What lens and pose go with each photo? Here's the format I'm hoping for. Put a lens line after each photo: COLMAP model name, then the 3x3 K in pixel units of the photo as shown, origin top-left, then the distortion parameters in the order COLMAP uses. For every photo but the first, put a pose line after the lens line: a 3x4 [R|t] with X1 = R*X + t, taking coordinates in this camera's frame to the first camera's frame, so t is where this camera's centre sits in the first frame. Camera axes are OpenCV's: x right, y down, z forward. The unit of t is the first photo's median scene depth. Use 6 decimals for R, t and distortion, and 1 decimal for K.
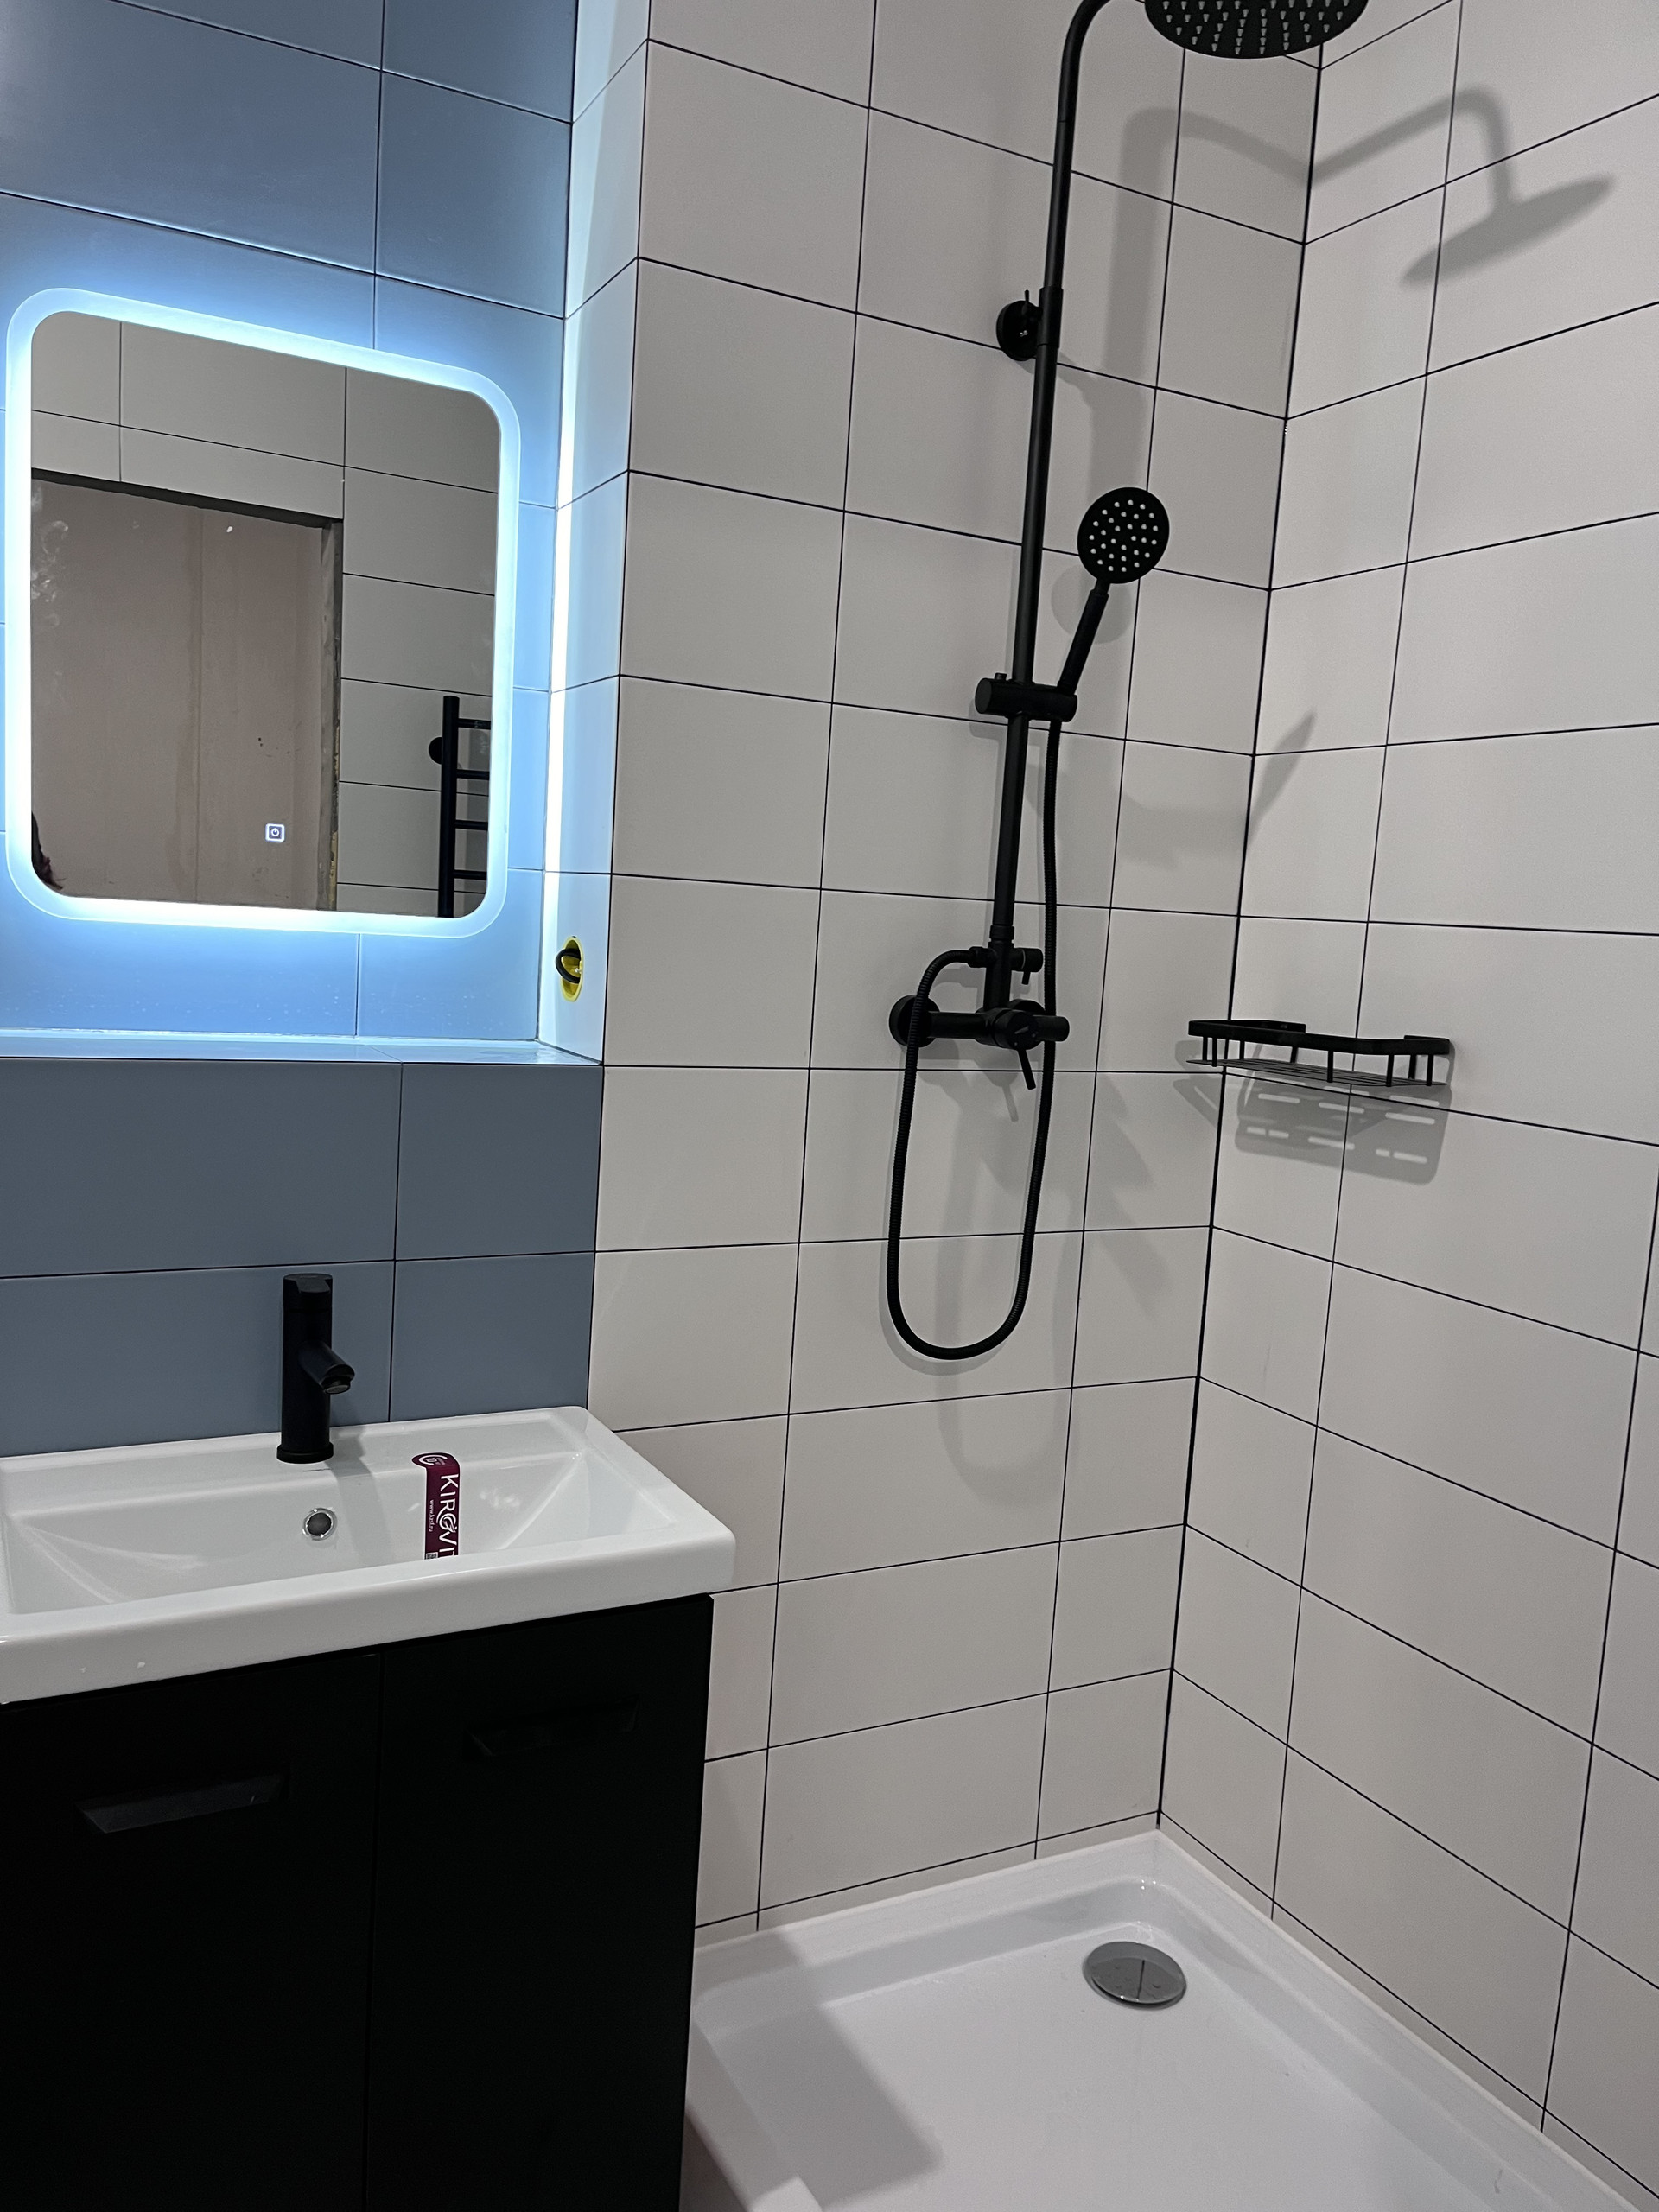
lens RADIAL K [[1677.4, 0, 830.4], [0, 1677.4, 1117.1], [0, 0, 1]] dist [0.049325, -0.040555]
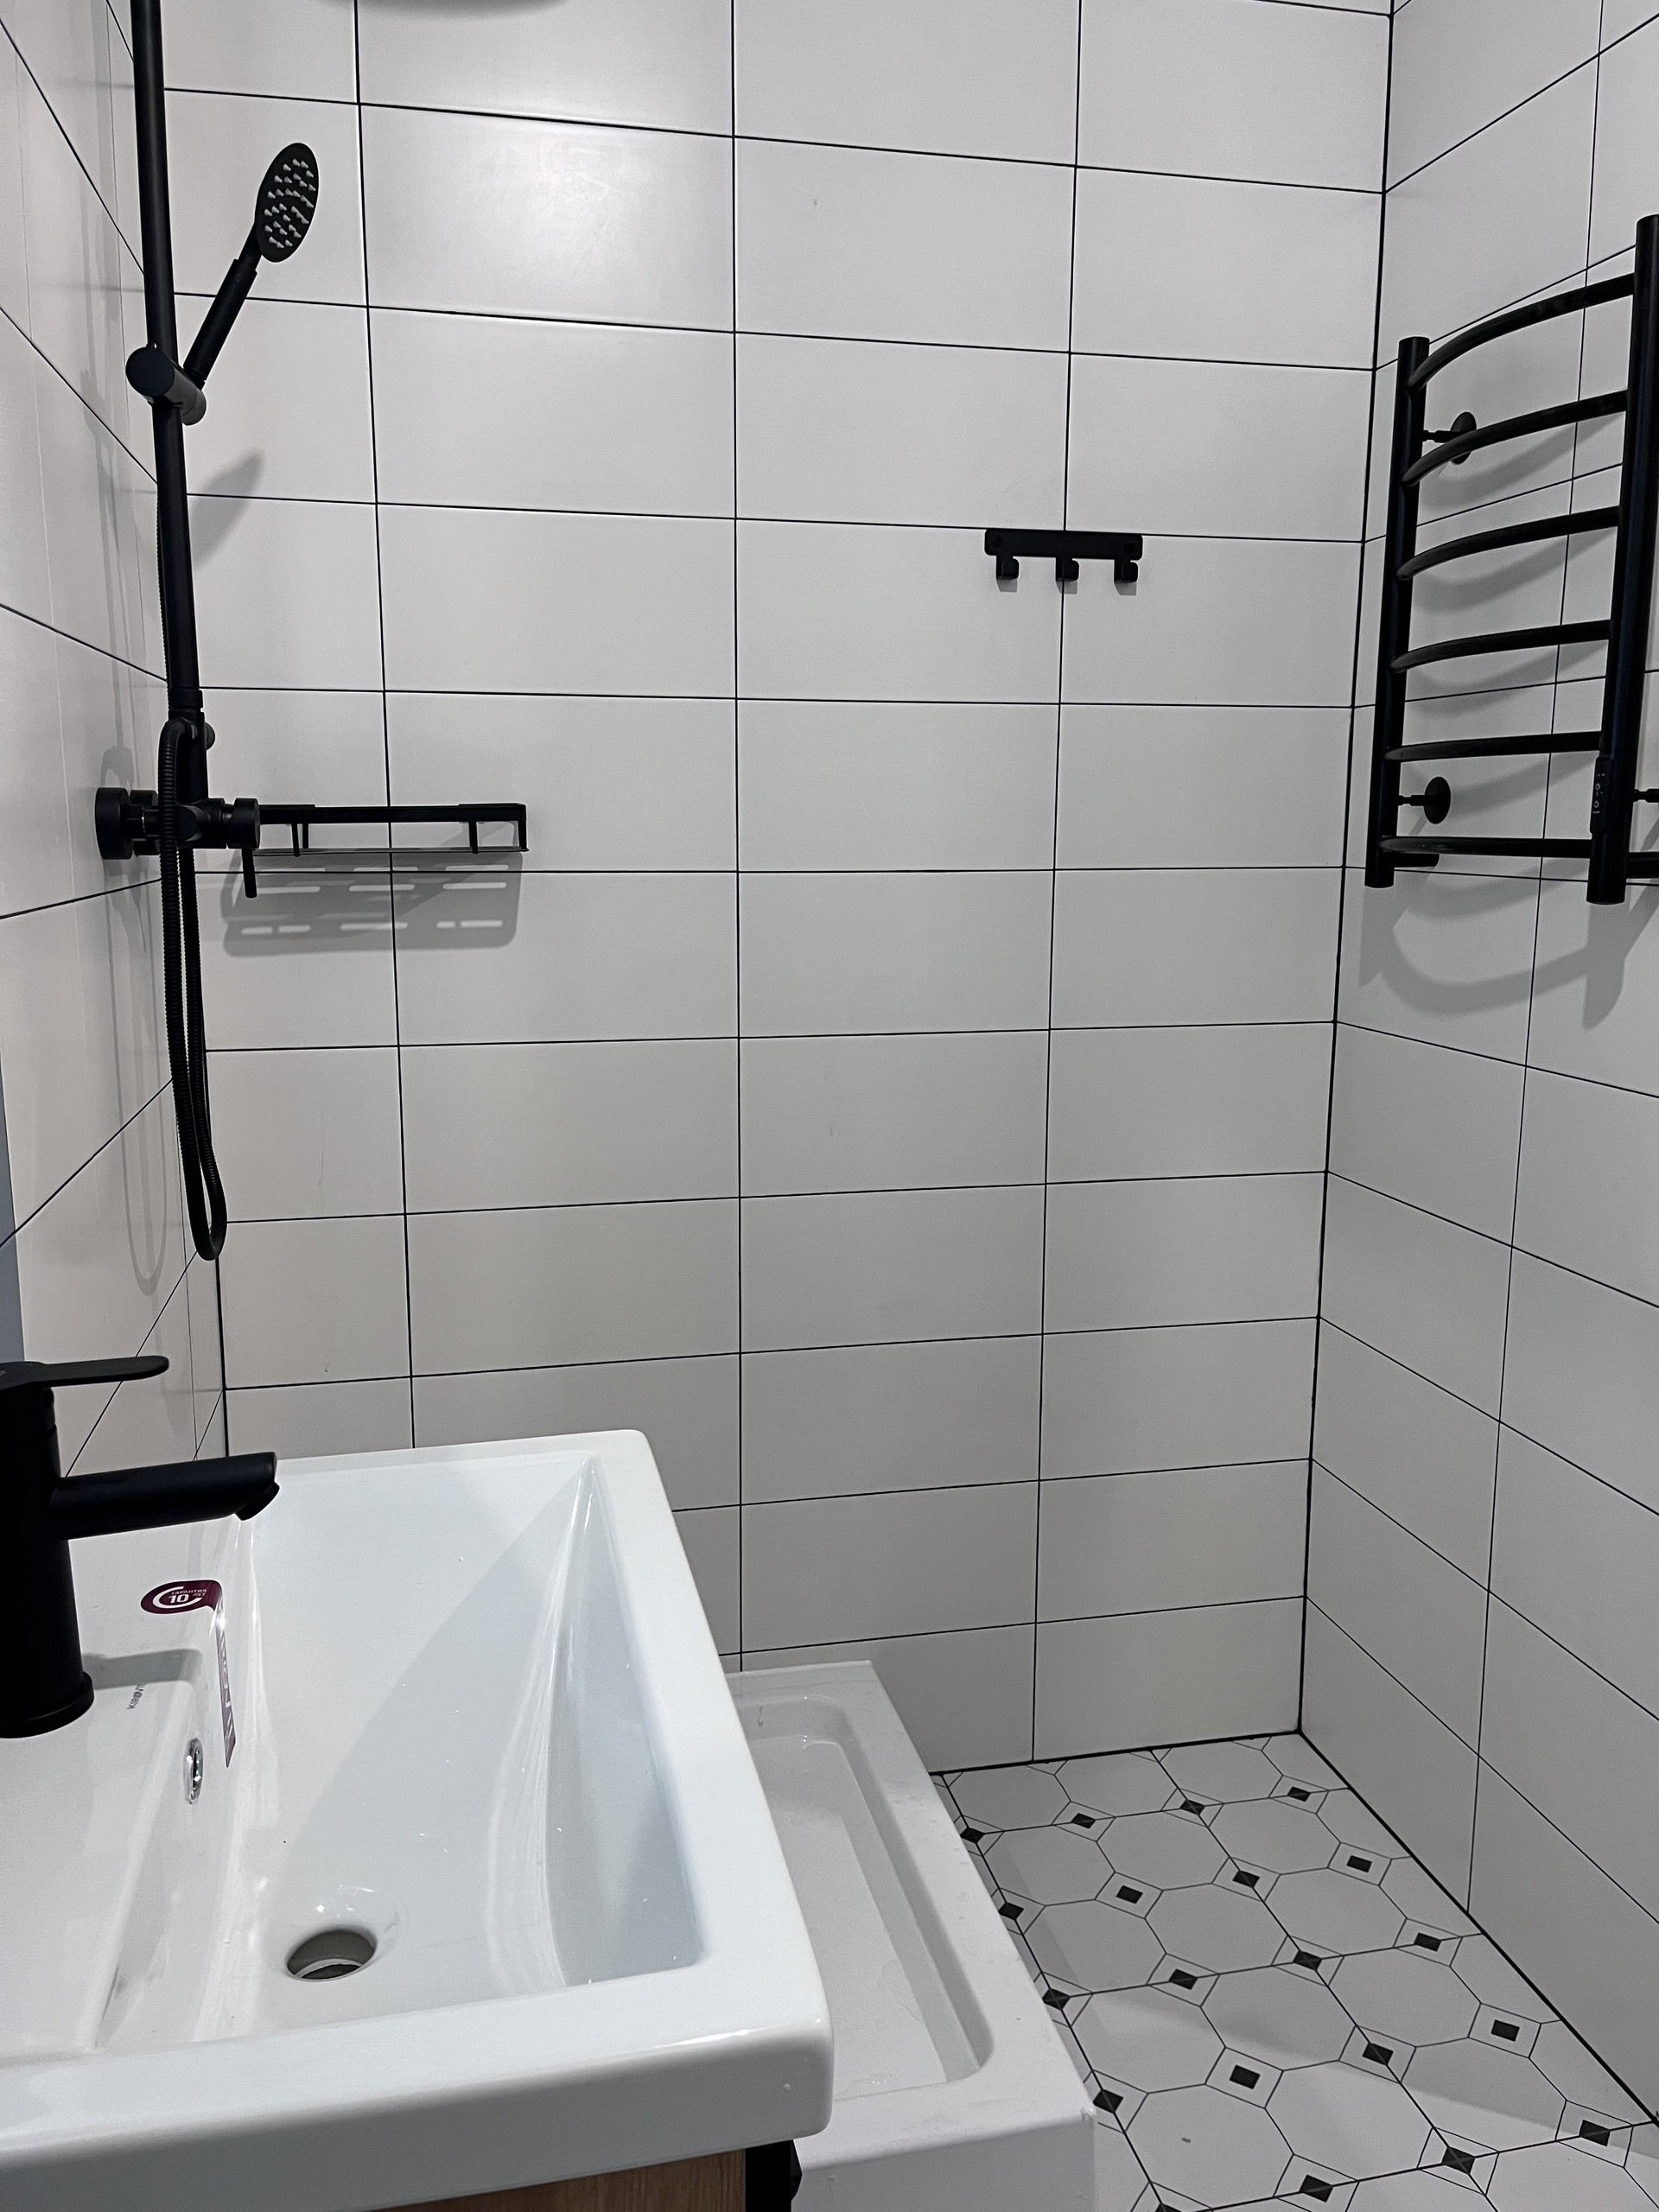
lens RADIAL K [[1677.4, 0, 831.5], [0, 1677.4, 1096.0], [0, 0, 1]] dist [0.049325, -0.040555]
pose [[0.261876, -0.223362, 0.938899, -0.570879], [0.130307, 0.972124, 0.194922, -0.044613], [-0.956264, 0.071300, 0.283681, 0.492023]]
